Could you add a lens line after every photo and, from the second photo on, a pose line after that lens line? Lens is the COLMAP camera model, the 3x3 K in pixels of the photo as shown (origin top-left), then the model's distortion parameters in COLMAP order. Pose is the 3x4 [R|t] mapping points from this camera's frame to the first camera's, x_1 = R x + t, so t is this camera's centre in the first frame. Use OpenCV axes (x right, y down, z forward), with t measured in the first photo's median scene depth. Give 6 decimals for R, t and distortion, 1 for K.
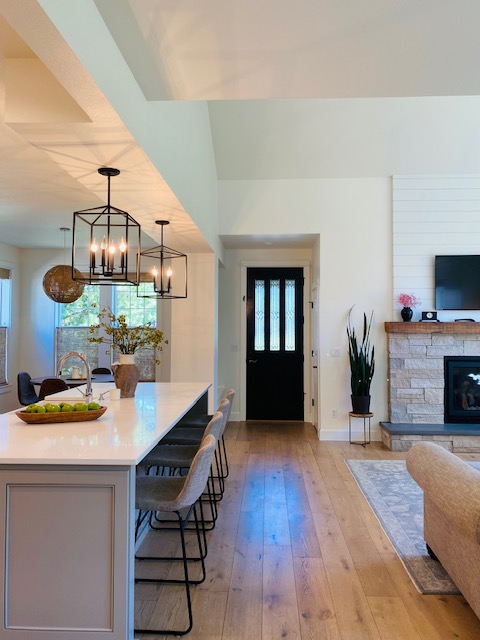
lens RADIAL K [[488.6, 0, 248.8], [0, 488.6, 312.0], [0, 0, 1]] dist [0.069640, -0.097350]
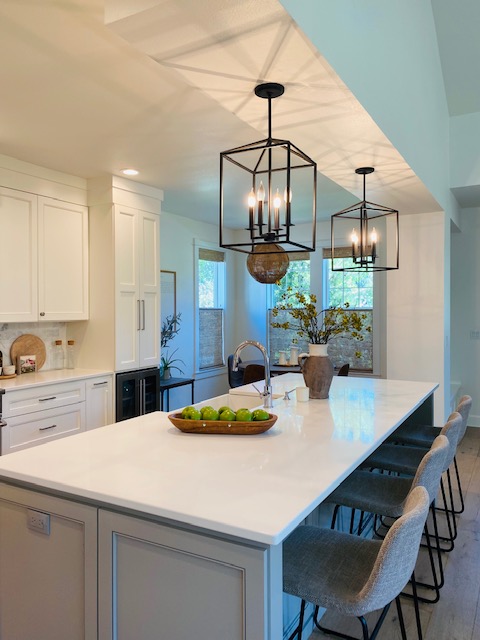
lens RADIAL K [[488.6, 0, 248.8], [0, 488.6, 312.0], [0, 0, 1]] dist [0.069640, -0.097350]
pose [[0.892643, -0.006461, -0.450718, 0.005265], [0.023907, 0.999169, 0.033025, 0.006123], [0.450130, -0.040254, 0.892055, 0.233134]]
